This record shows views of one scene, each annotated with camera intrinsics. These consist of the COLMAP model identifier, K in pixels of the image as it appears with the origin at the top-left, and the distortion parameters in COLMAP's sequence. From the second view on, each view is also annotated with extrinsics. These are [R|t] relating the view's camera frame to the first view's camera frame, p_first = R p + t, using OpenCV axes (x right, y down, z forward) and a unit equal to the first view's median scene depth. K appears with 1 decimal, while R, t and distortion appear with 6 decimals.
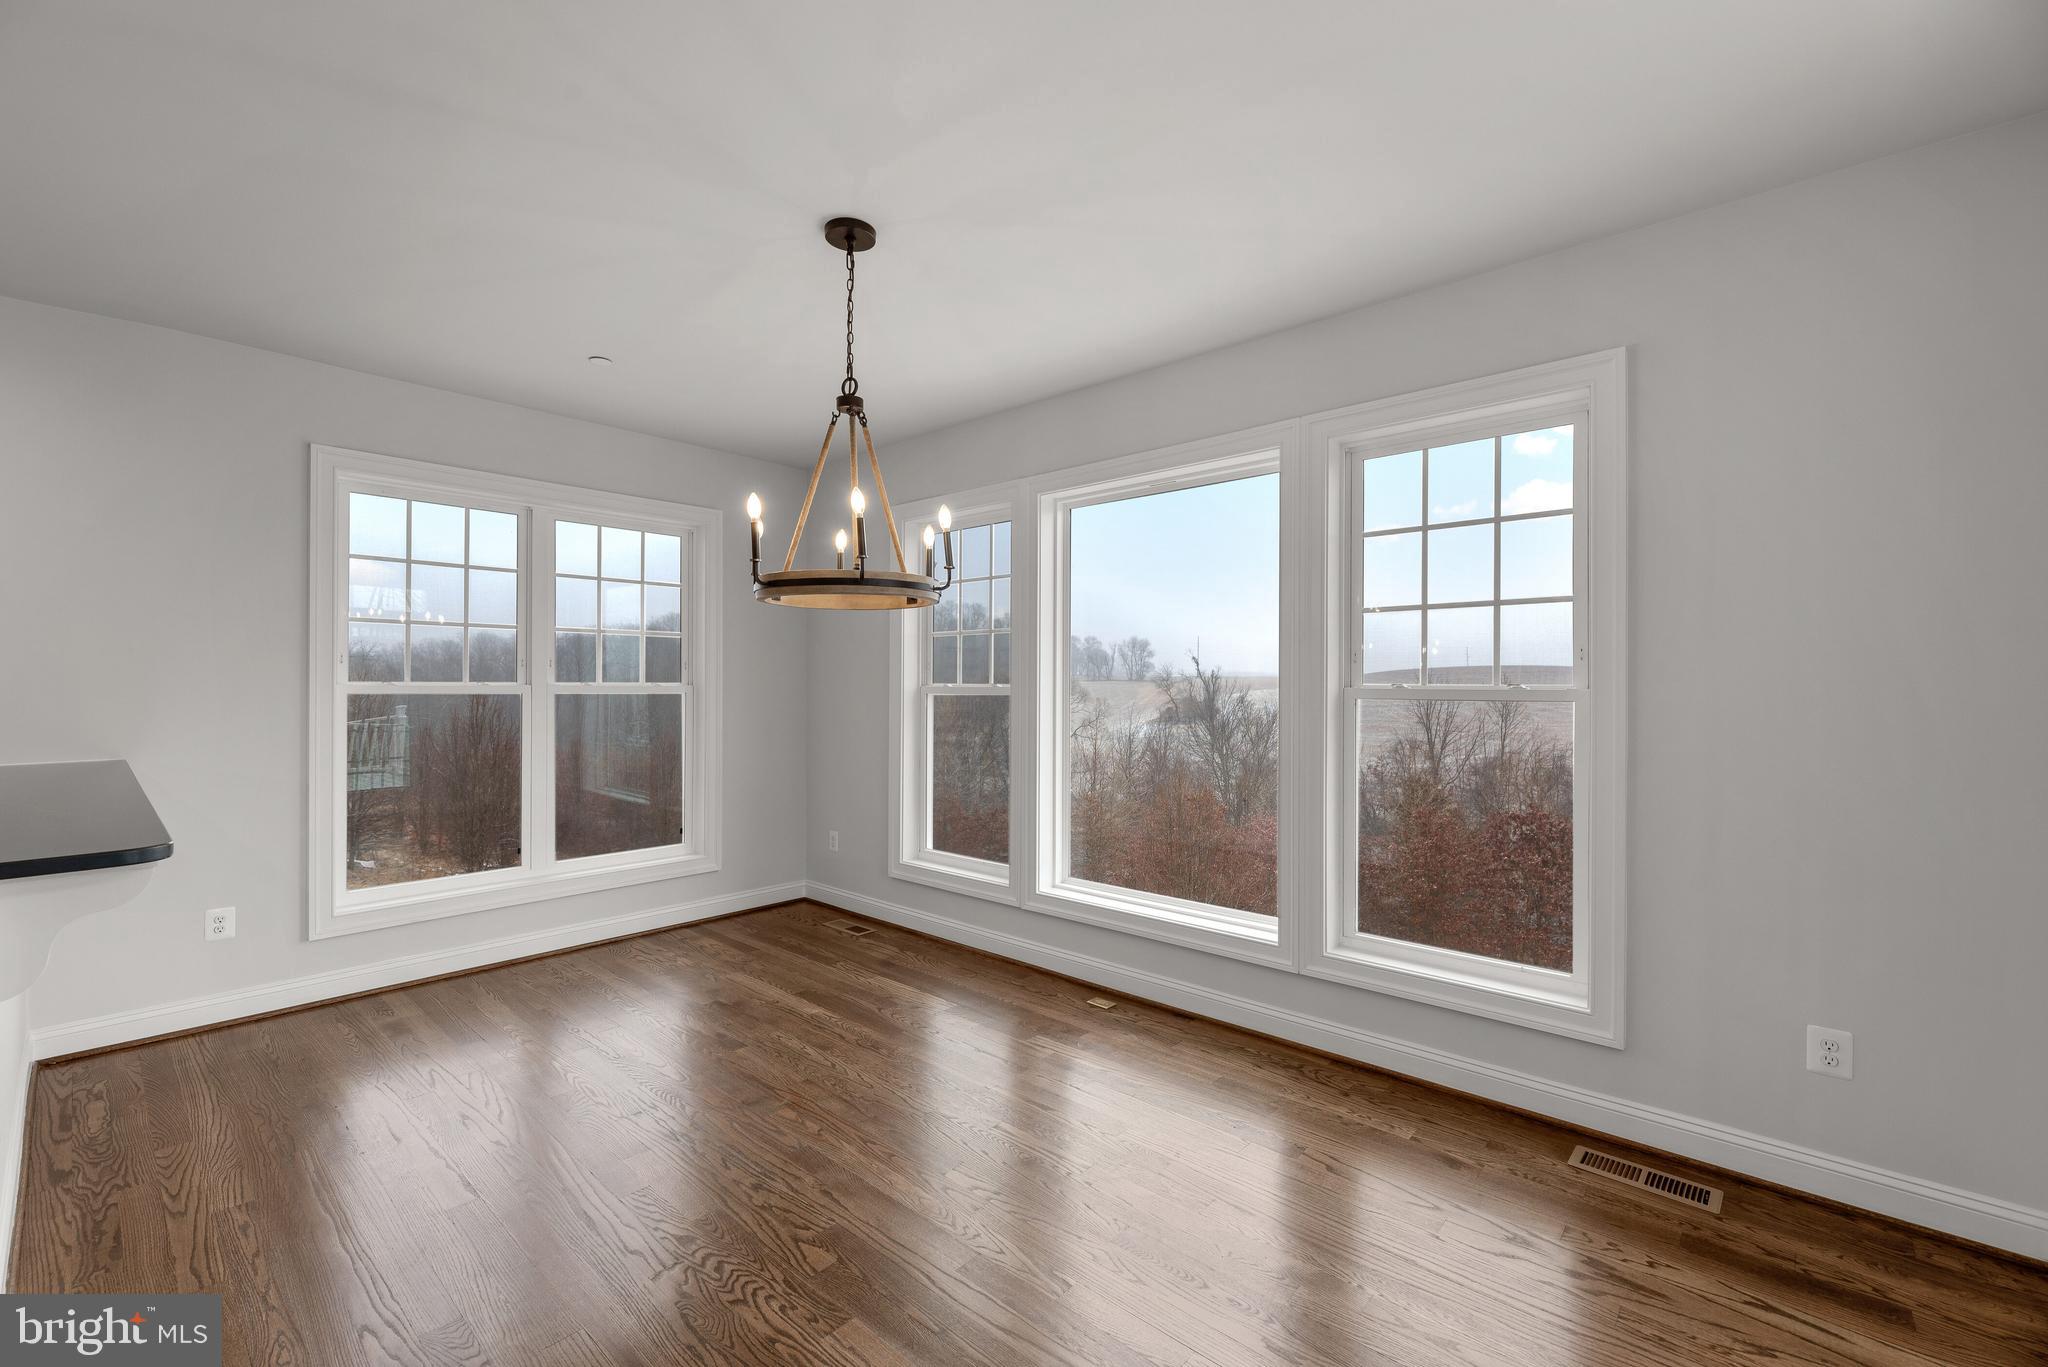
lens RADIAL K [[899.3, 0, 1021.1], [0, 899.3, 685.5], [0, 0, 1]] dist [-0.000849, -0.000373]
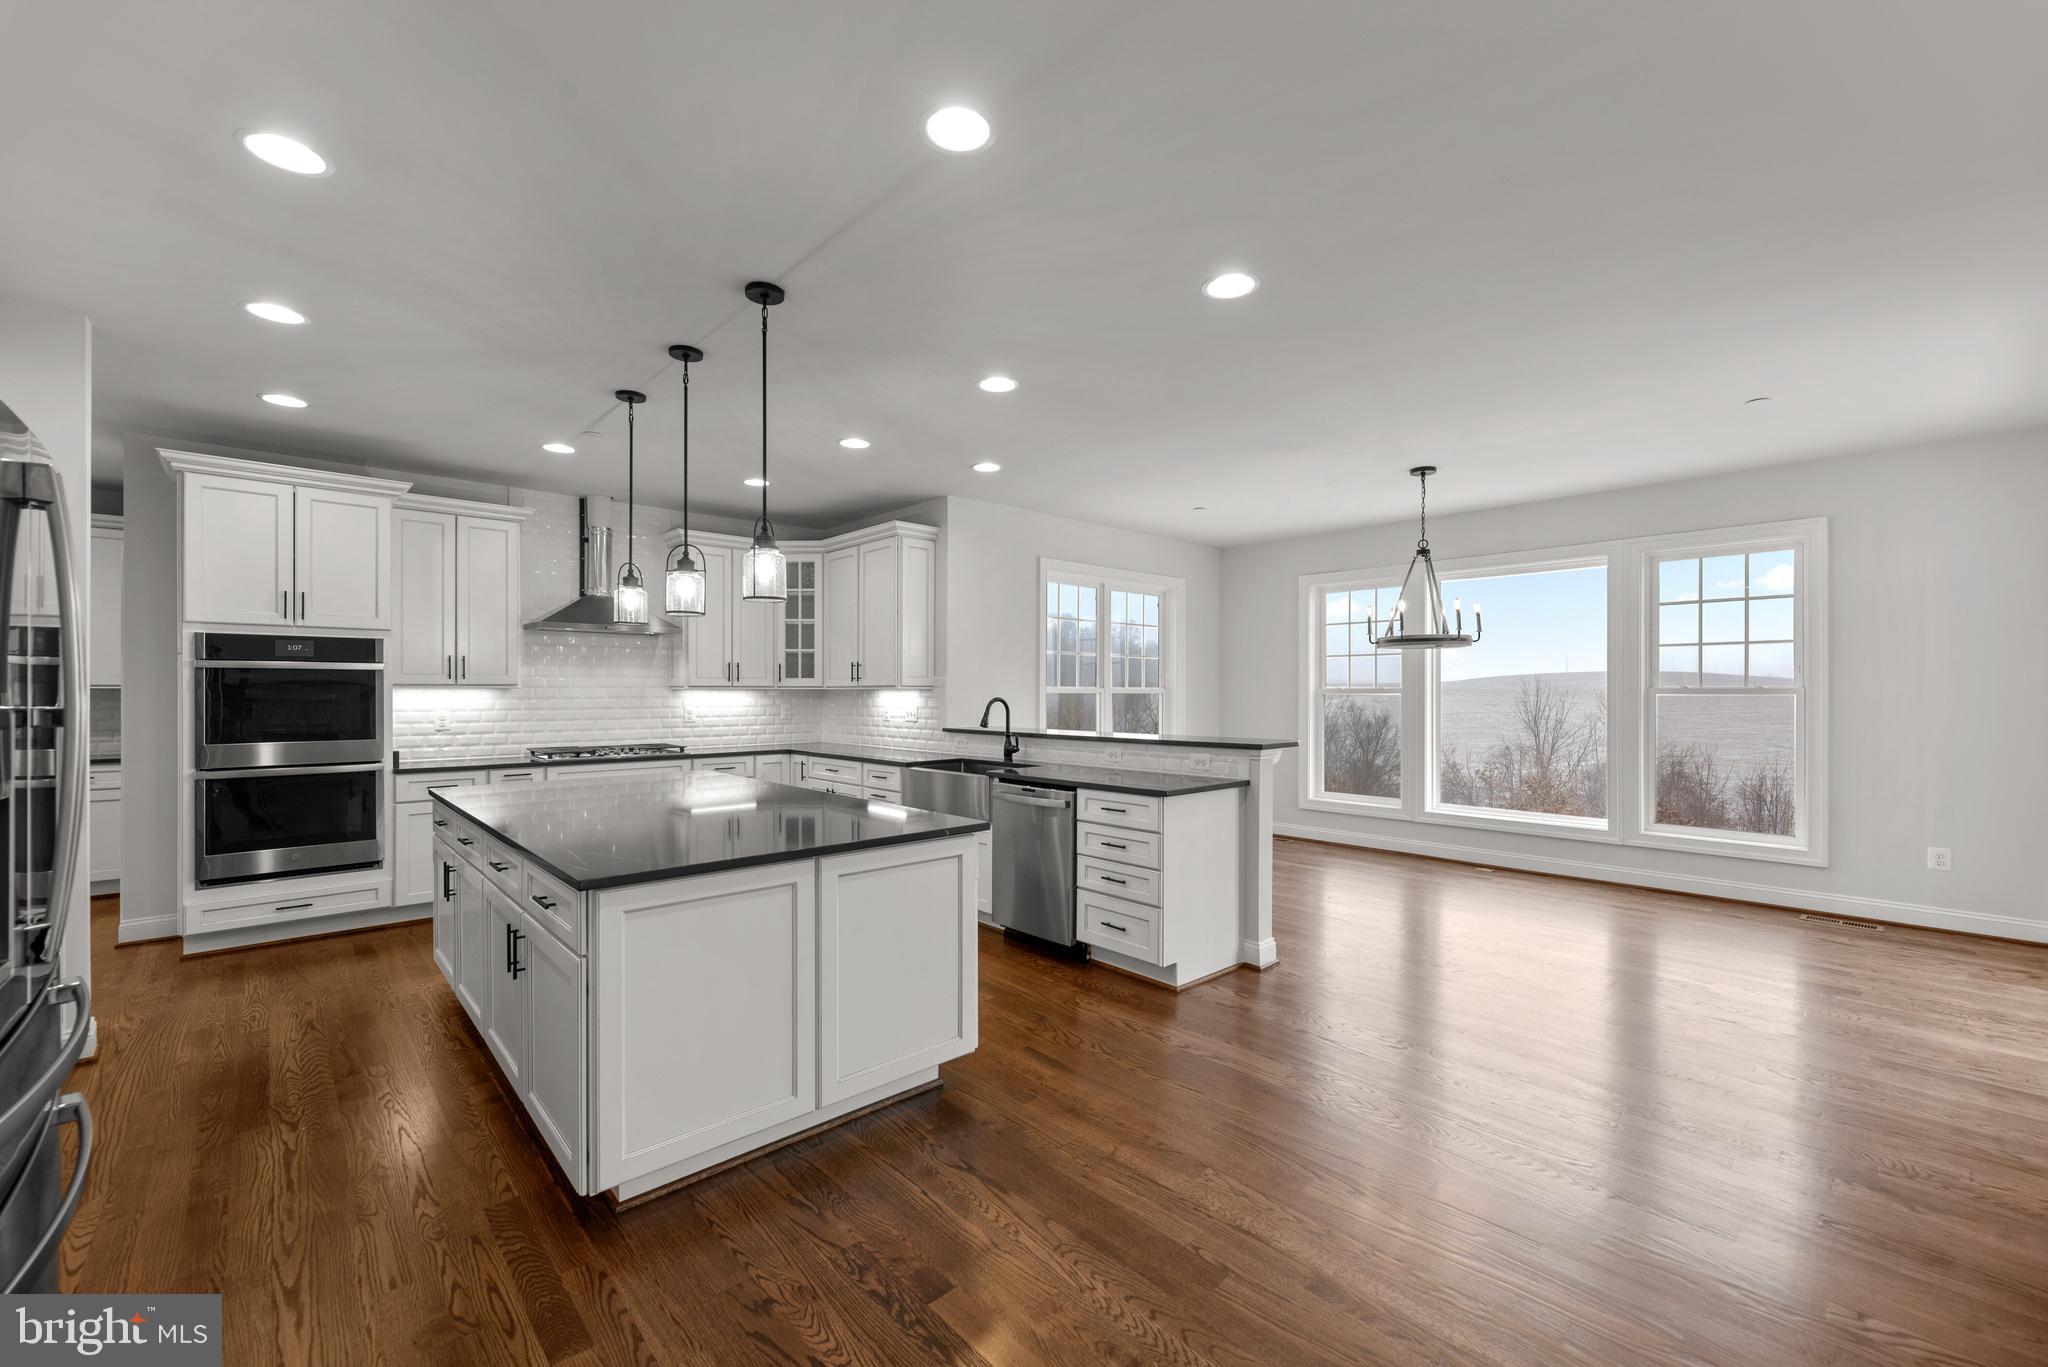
lens RADIAL K [[899.3, 0, 979.1], [0, 899.3, 689.6], [0, 0, 1]] dist [-0.000849, -0.000373]
pose [[0.994221, 0.000222, -0.107353, -0.787562], [-0.000569, 0.999995, -0.003198, 0.011164], [0.107351, 0.003240, 0.994216, -0.945503]]
